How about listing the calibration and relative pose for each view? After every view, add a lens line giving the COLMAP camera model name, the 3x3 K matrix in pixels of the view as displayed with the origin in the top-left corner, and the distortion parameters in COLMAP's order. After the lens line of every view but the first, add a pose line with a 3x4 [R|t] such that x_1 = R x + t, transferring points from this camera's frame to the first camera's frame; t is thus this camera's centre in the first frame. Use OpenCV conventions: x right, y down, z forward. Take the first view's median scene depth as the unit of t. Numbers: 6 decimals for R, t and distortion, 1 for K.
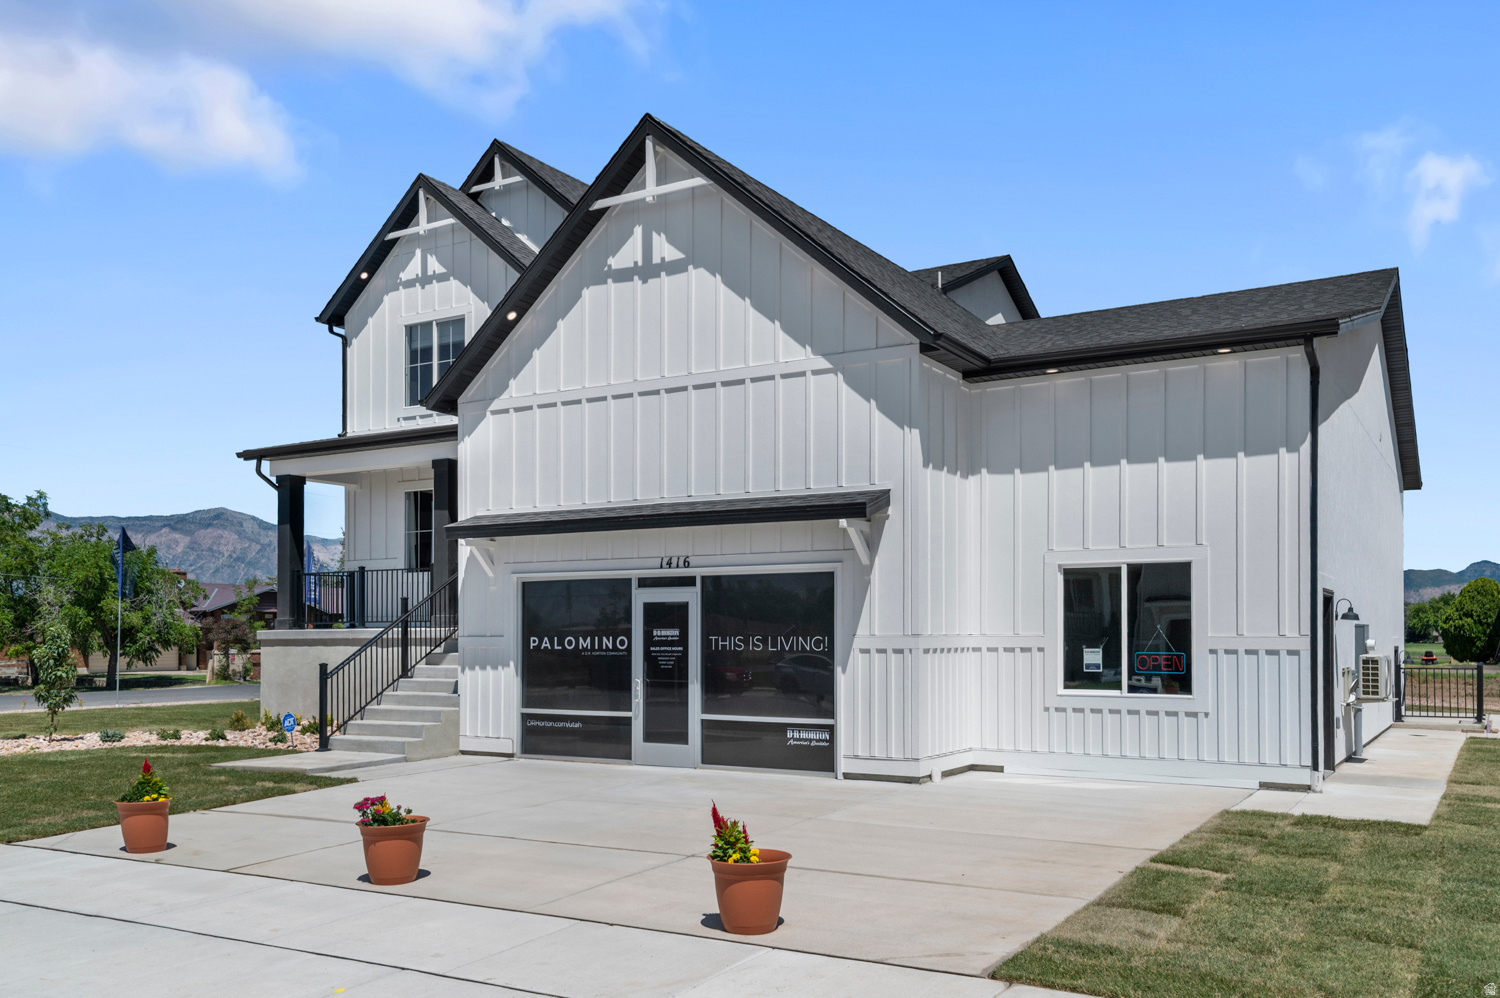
lens RADIAL K [[1249.5, 0, 750.0], [0, 1249.5, 527.8], [0, 0, 1]] dist [0.019414, 0.003467]
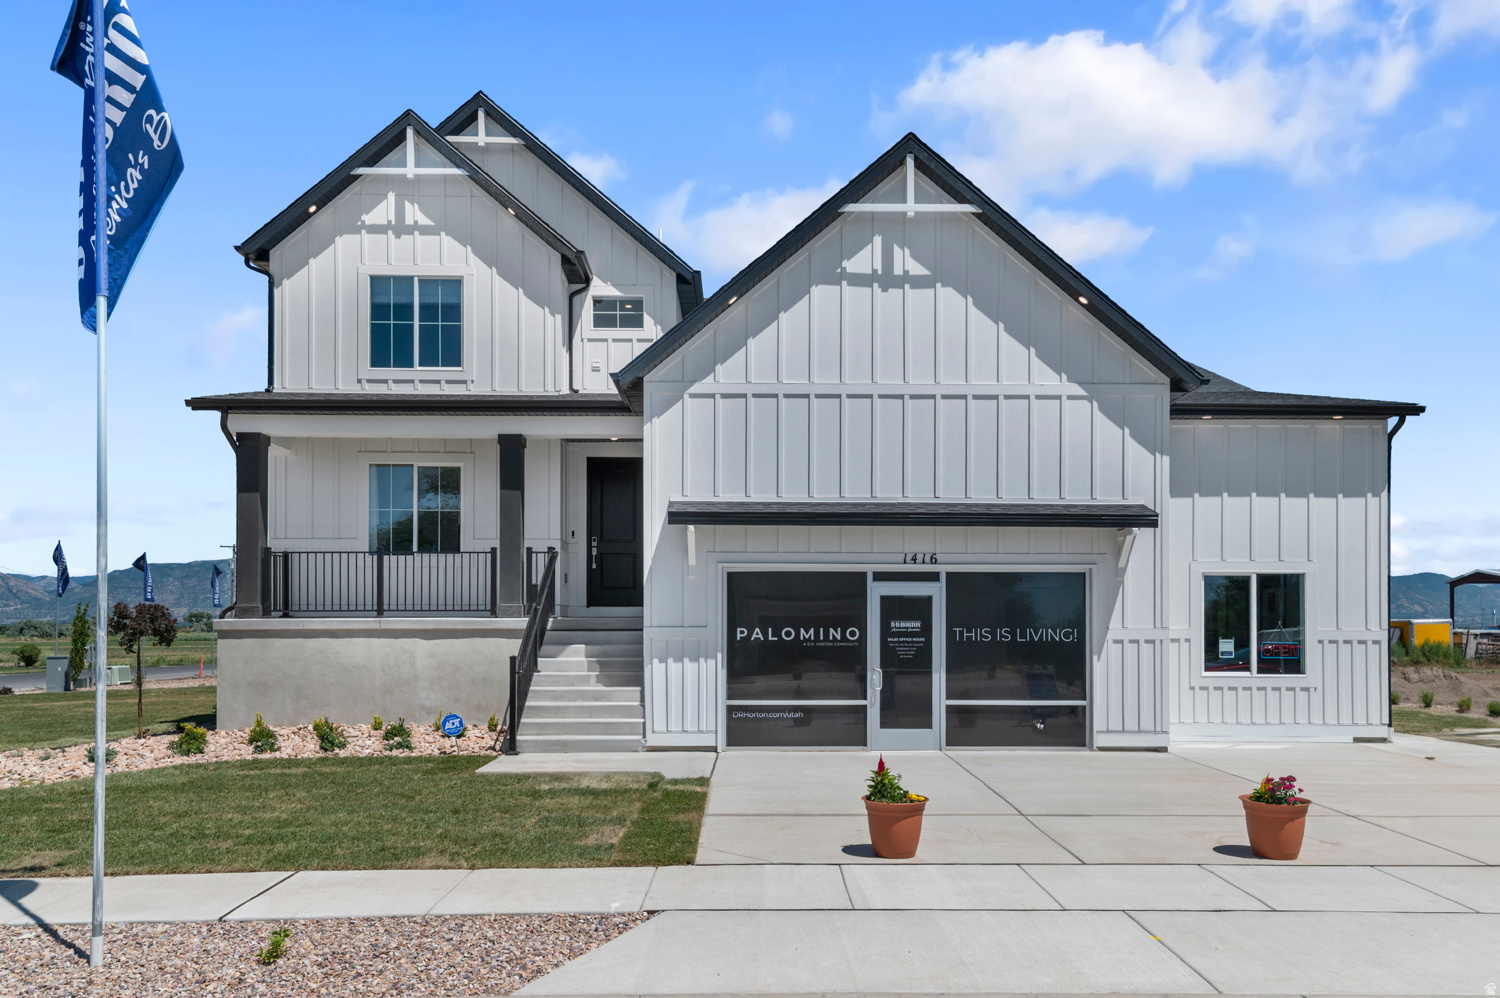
lens RADIAL K [[1156.9, 0, 749.6], [0, 1156.9, 537.9], [0, 0, 1]] dist [0.026582, 0.000335]
pose [[0.845783, 0.047646, 0.531395, -0.699735], [-0.049391, 0.998720, -0.010935, 0.027683], [-0.531236, -0.016997, 0.847053, 0.237607]]
